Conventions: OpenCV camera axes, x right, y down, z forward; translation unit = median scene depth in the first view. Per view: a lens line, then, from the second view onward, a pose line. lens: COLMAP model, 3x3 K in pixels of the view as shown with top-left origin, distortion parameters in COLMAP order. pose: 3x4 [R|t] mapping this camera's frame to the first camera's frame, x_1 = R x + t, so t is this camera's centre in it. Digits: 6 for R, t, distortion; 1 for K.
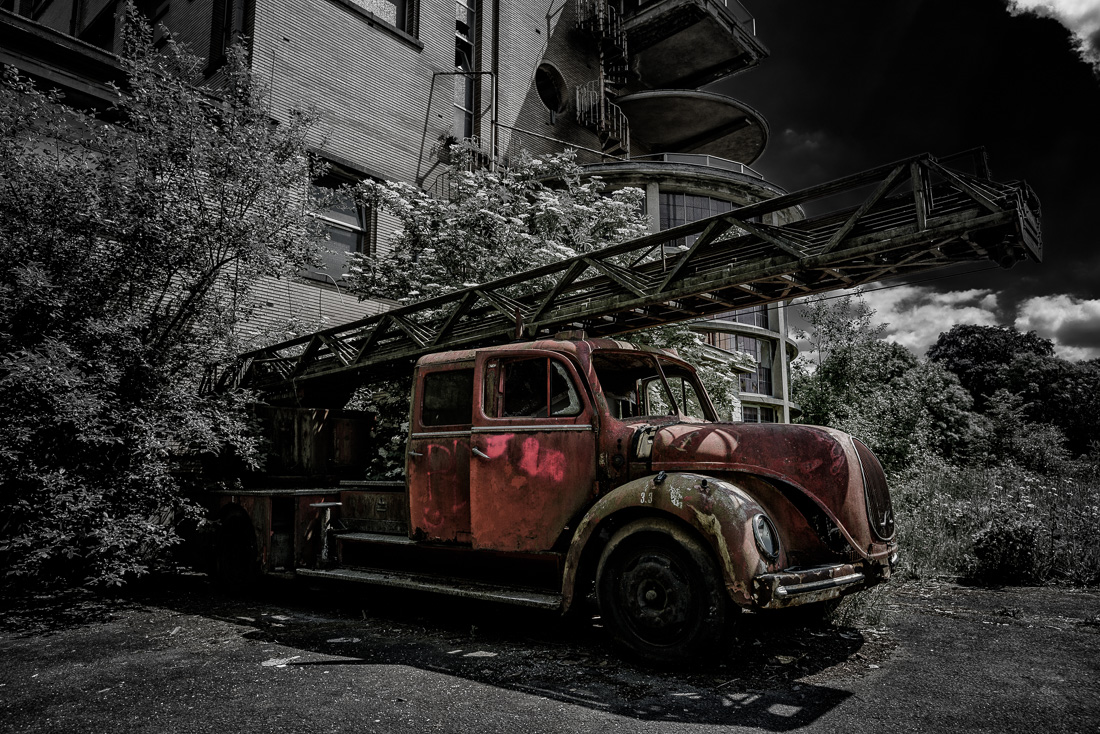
lens RADIAL K [[735.8, 0, 553.6], [0, 735.8, 371.0], [0, 0, 1]] dist [-0.011269, 0.002878]
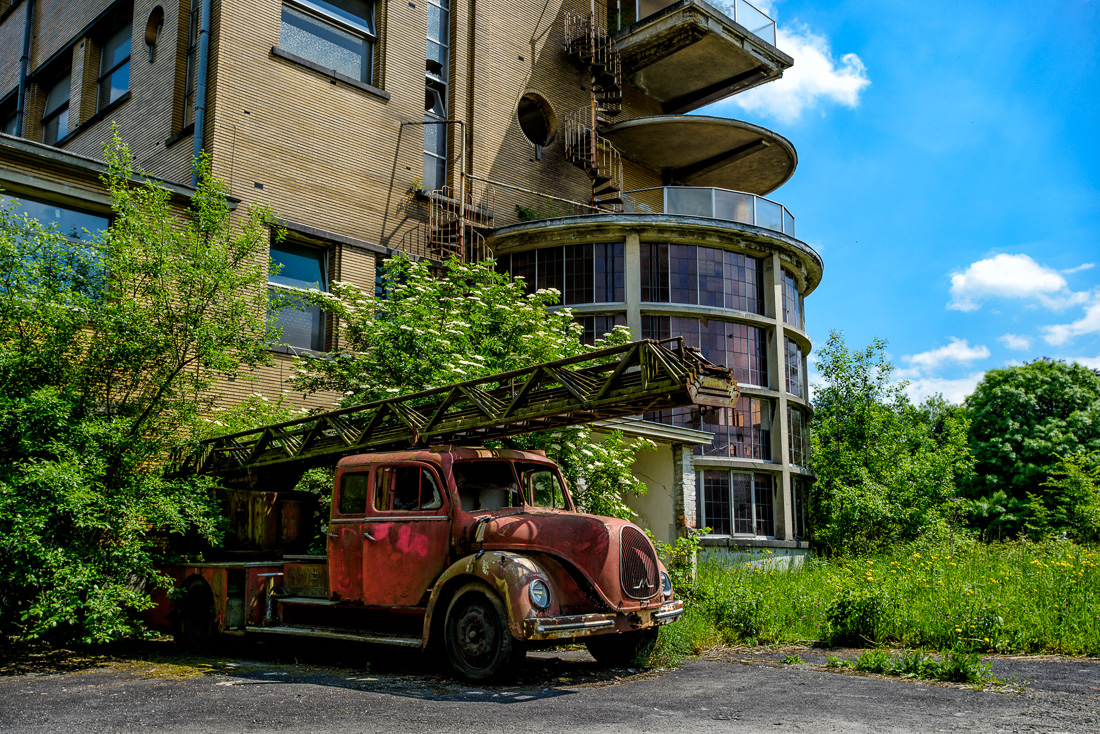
lens RADIAL K [[1006.0, 0, 551.6], [0, 1006.0, 370.9], [0, 0, 1]] dist [0.045326, 0.000000]
pose [[0.997483, -0.009813, -0.070225, 0.287829], [0.007836, 0.999567, -0.028361, -0.110340], [0.070473, 0.027740, 0.997128, -0.679631]]
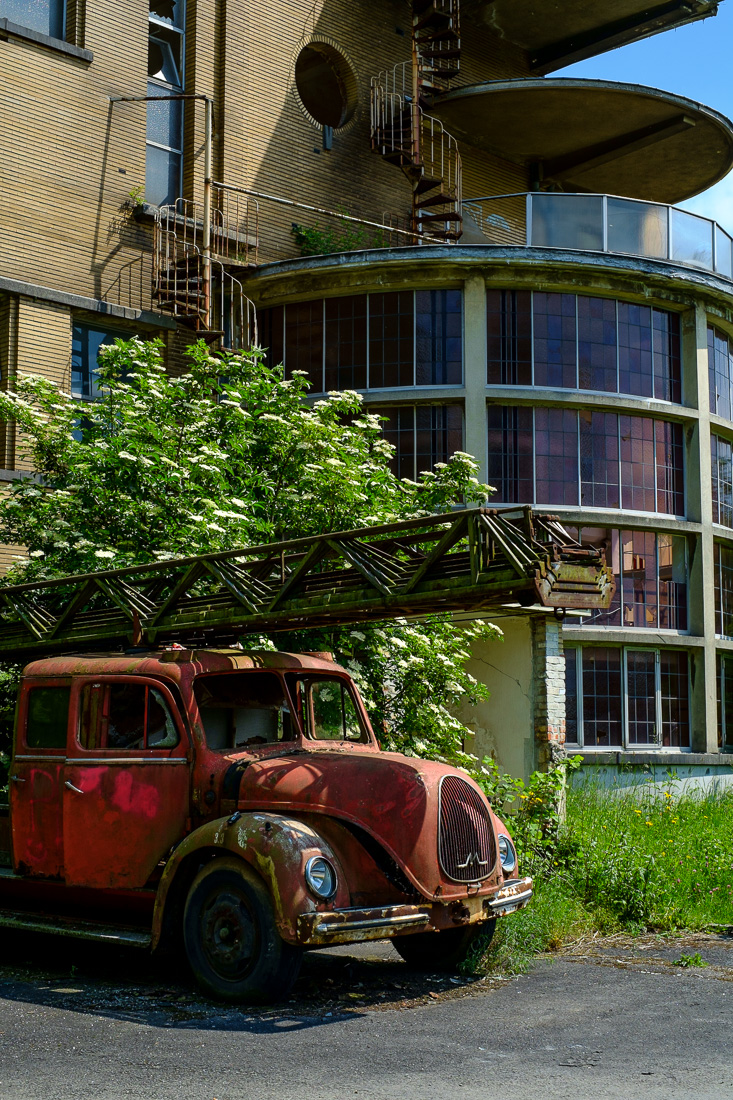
lens RADIAL K [[1642.7, 0, 361.8], [0, 1642.7, 540.7], [0, 0, 1]] dist [-0.012131, 0.000000]
pose [[0.997802, -0.003193, -0.066182, 0.312414], [0.005389, 0.999440, 0.033027, -0.207412], [0.066039, -0.033311, 0.997261, -0.822313]]
